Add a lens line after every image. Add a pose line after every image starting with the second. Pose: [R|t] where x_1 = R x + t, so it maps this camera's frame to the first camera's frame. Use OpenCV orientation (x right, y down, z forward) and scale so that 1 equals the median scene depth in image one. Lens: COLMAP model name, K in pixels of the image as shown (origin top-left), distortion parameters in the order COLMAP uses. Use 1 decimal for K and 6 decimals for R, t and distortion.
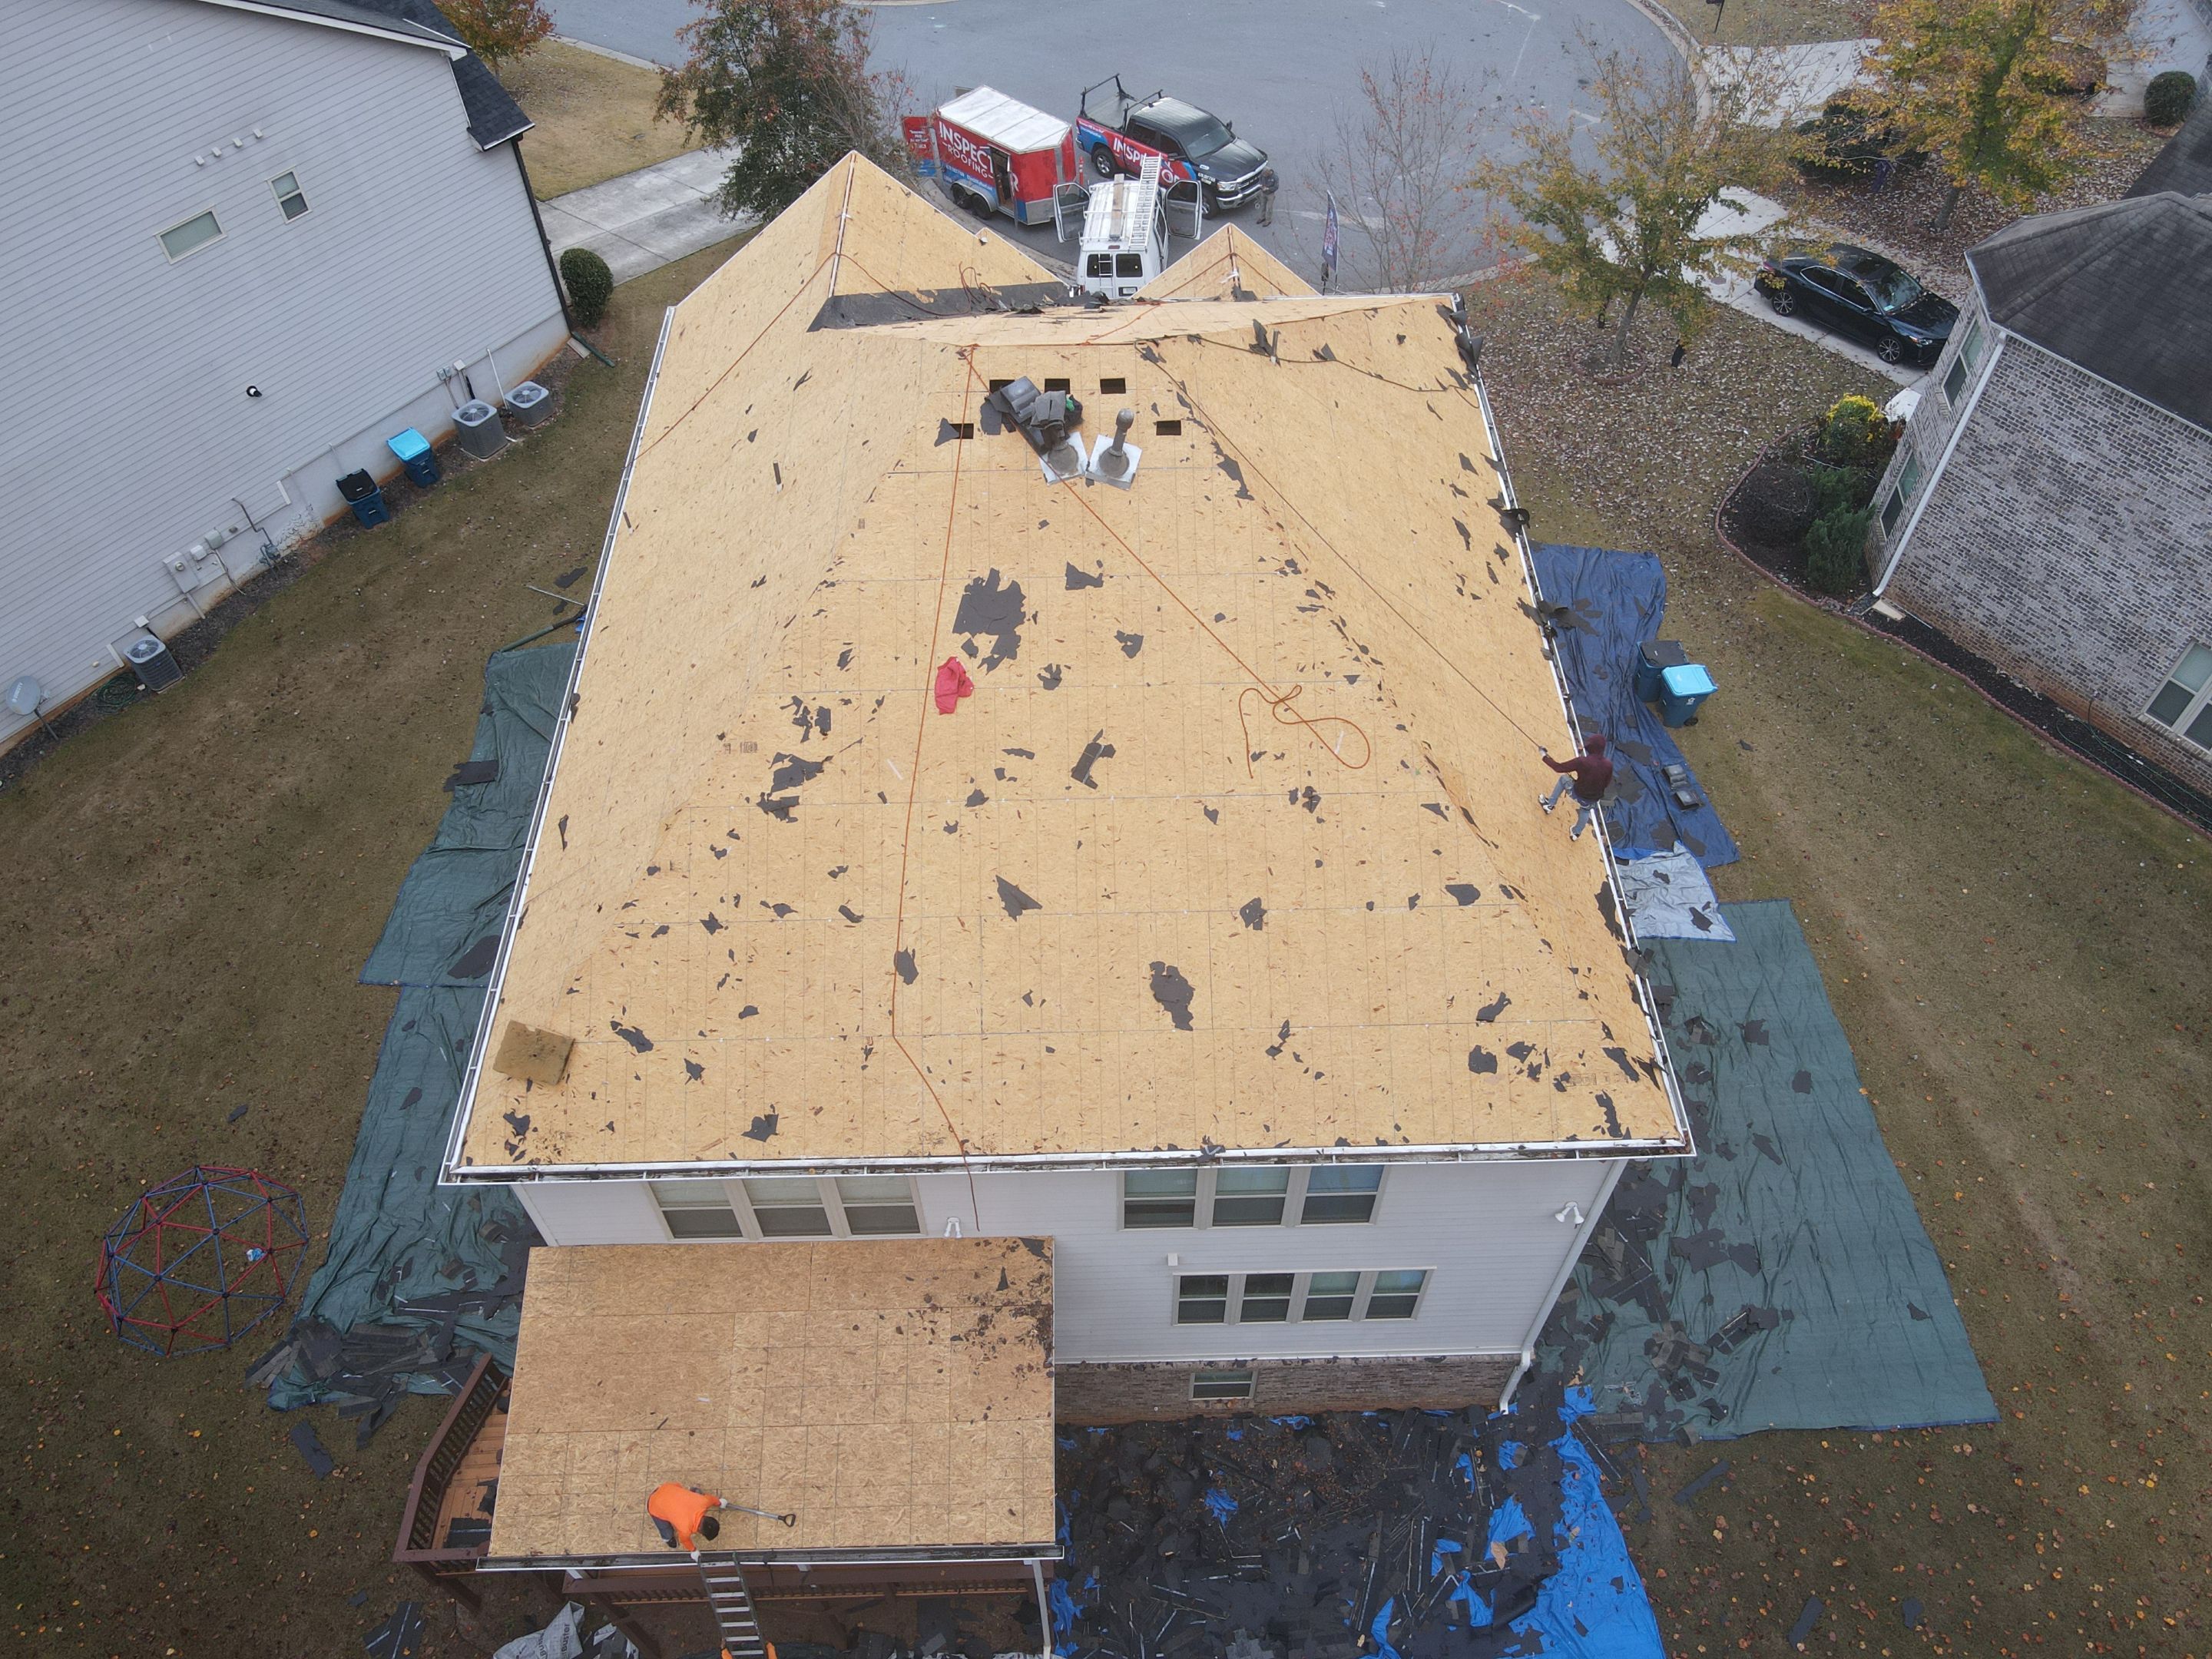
lens RADIAL K [[1622.6, 0, 1106.0], [0, 1622.6, 819.1], [0, 0, 1]] dist [-0.000371, 0.016942]
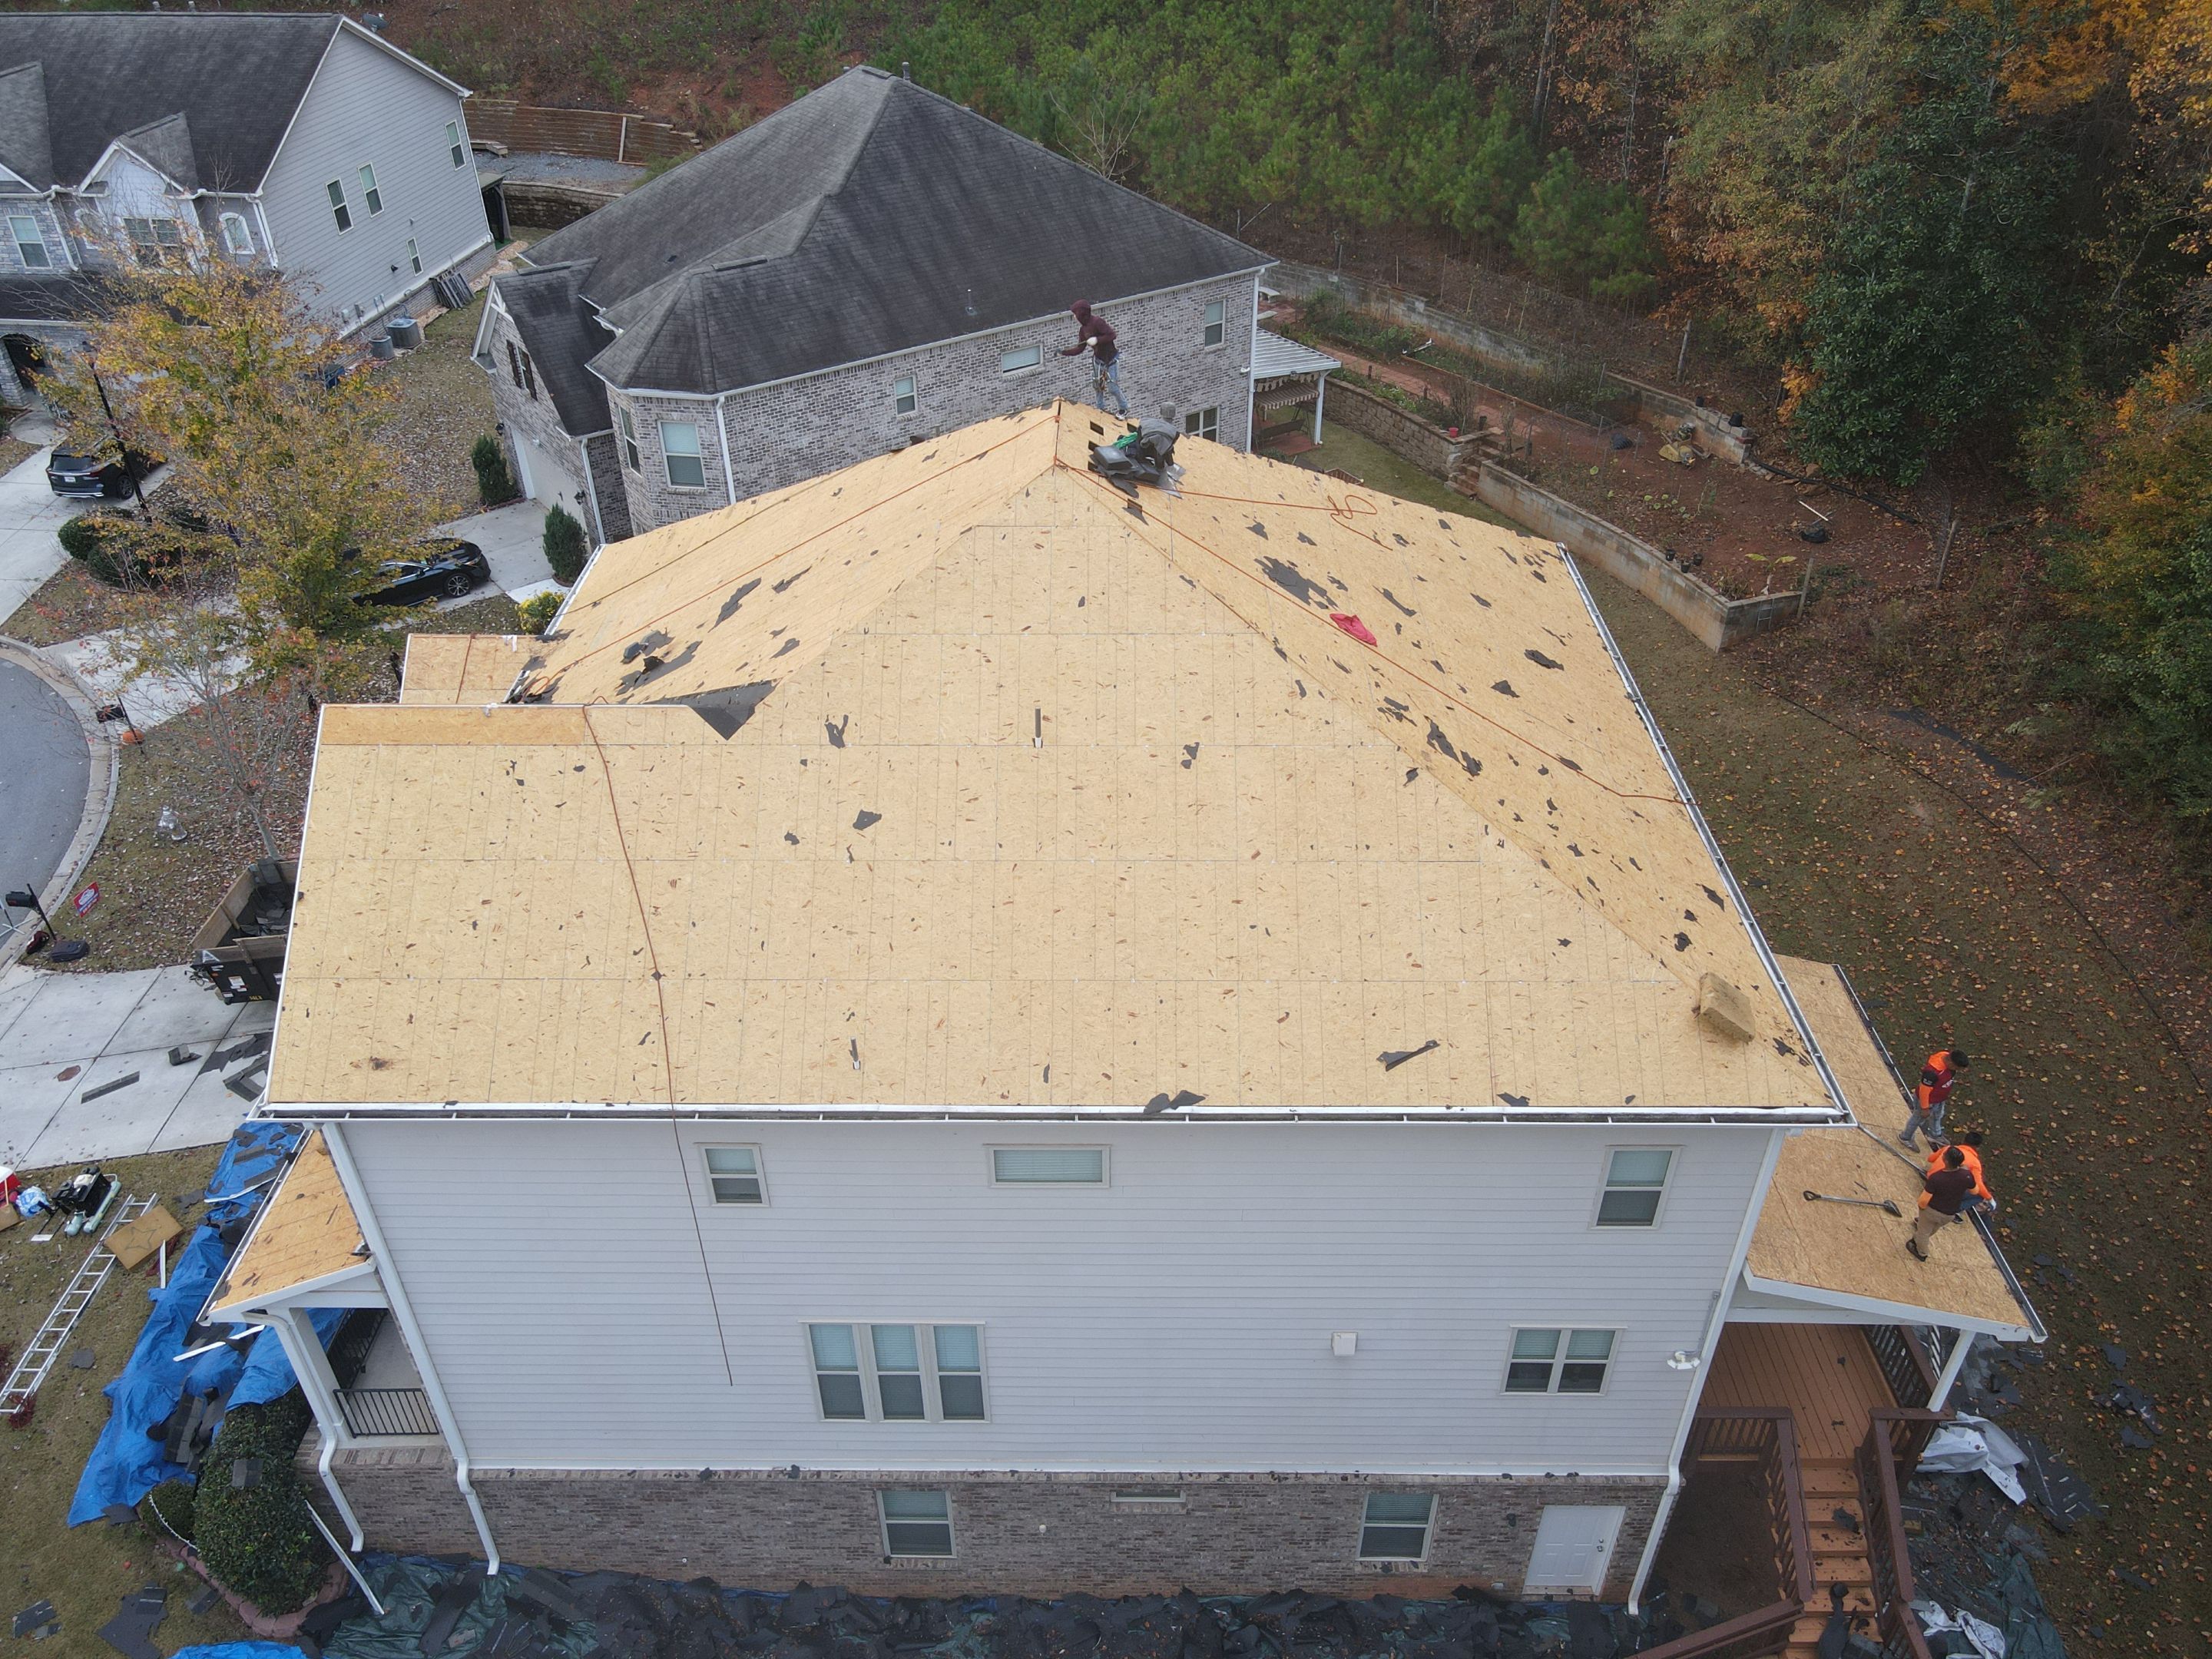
lens RADIAL K [[1622.6, 0, 1107.5], [0, 1622.6, 817.8], [0, 0, 1]] dist [-0.000371, 0.016942]
pose [[0.031644, -0.567606, 0.822692, -0.620036], [0.777230, 0.531489, 0.336799, -0.296671], [-0.628421, 0.628763, 0.457979, 0.411424]]
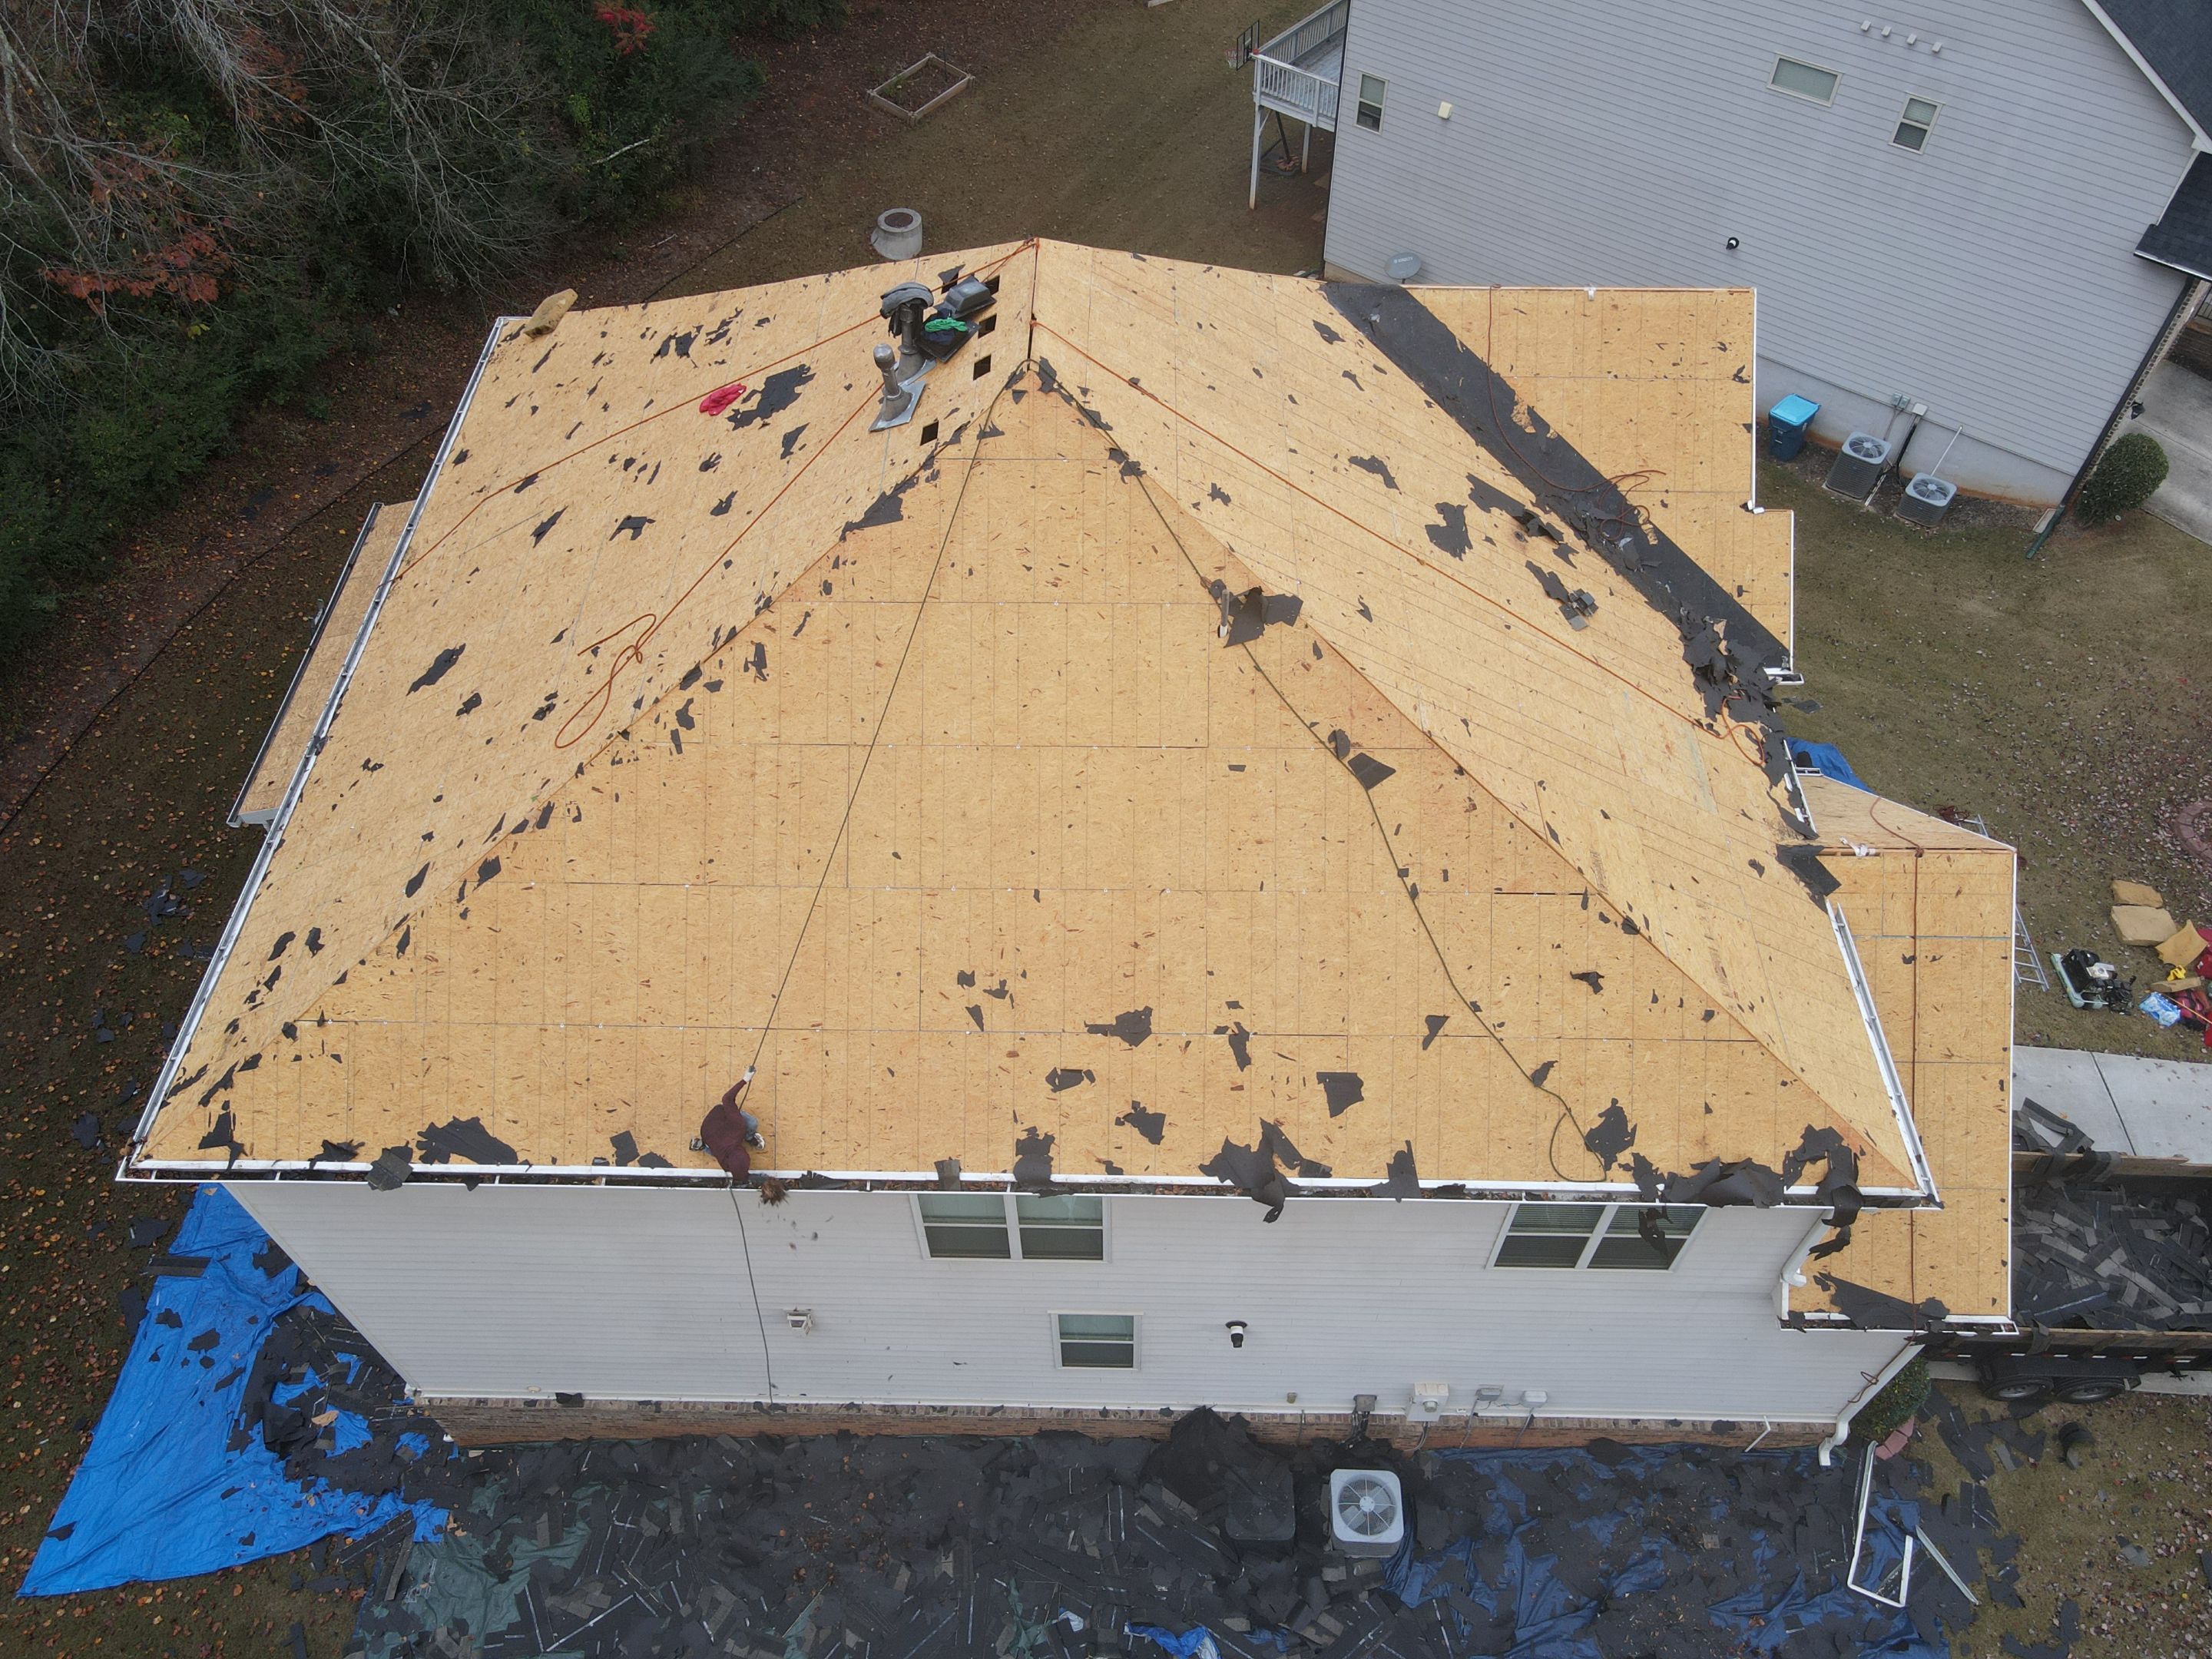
lens RADIAL K [[1622.6, 0, 1103.7], [0, 1622.6, 818.2], [0, 0, 1]] dist [-0.000371, 0.016942]
pose [[-0.041955, 0.775816, -0.629562, 0.413007], [-0.767200, 0.378636, 0.517725, -0.392774], [0.640034, 0.504721, 0.579321, 0.423124]]
